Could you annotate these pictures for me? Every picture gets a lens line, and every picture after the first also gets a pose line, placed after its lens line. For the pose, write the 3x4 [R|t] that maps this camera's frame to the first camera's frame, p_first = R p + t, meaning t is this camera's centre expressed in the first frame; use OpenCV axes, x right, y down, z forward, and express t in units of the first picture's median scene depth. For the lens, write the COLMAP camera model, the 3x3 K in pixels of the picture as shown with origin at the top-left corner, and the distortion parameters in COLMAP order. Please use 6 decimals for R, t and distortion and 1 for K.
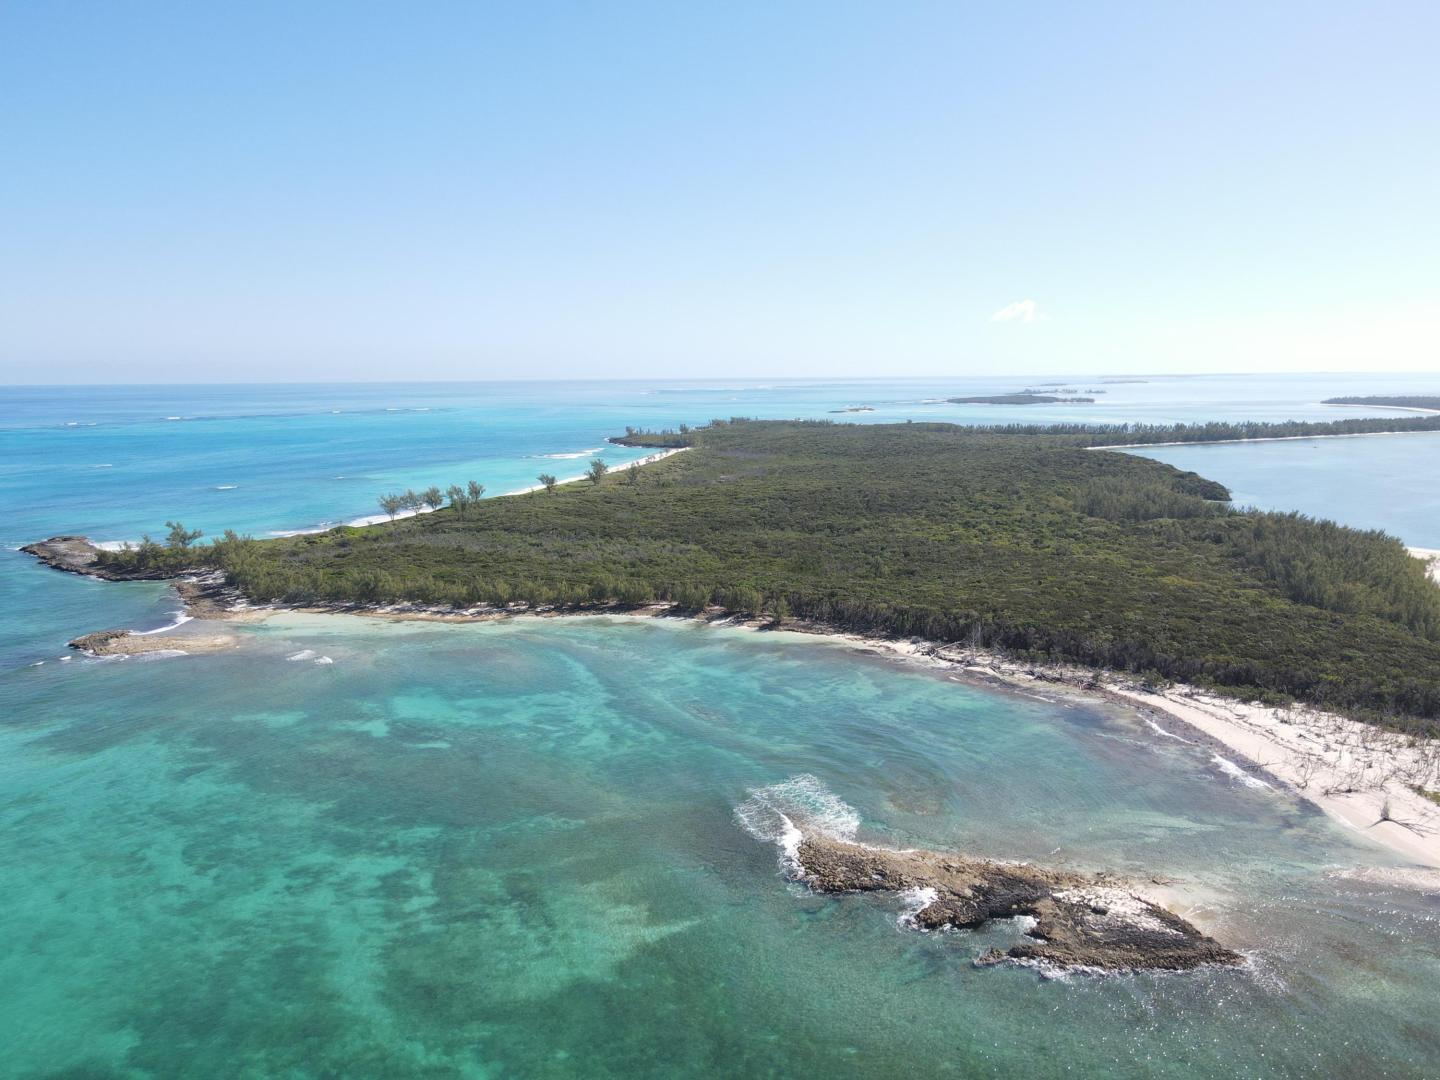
lens RADIAL K [[1047.1, 0, 722.1], [0, 1047.1, 537.4], [0, 0, 1]] dist [0.015867, 0.000231]
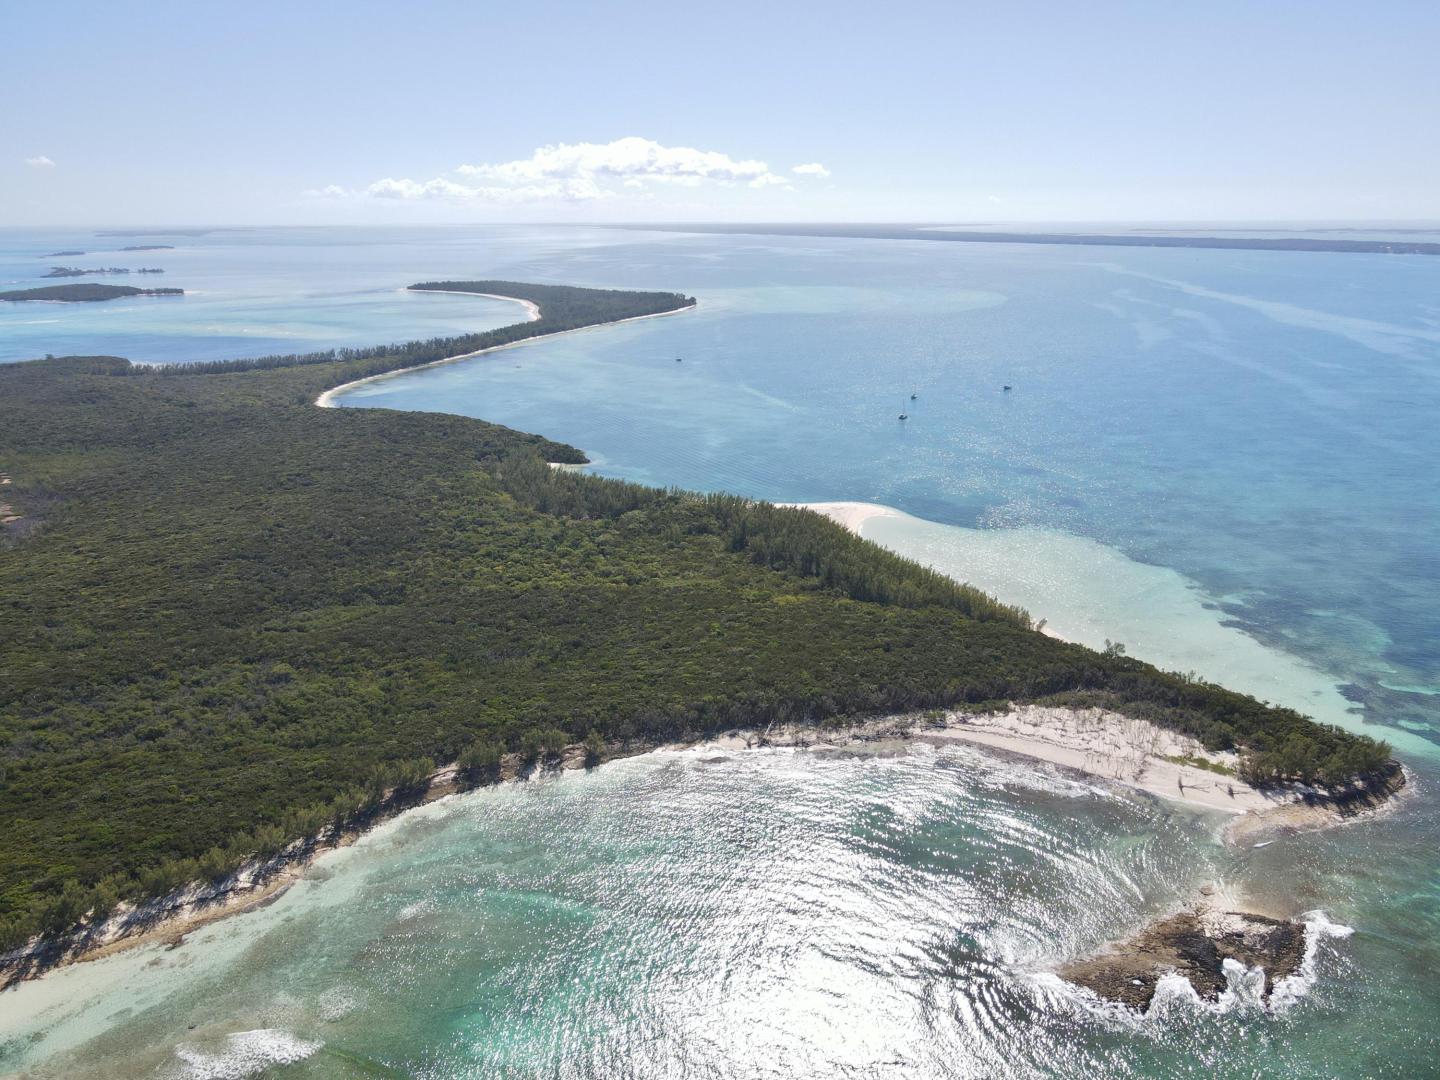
lens RADIAL K [[1047.1, 0, 722.1], [0, 1047.1, 537.4], [0, 0, 1]] dist [0.015867, 0.000231]
pose [[0.642234, -0.219148, 0.734514, -0.150729], [0.119073, 0.975149, 0.186830, -0.079579], [-0.757204, -0.032527, 0.652368, 0.070137]]
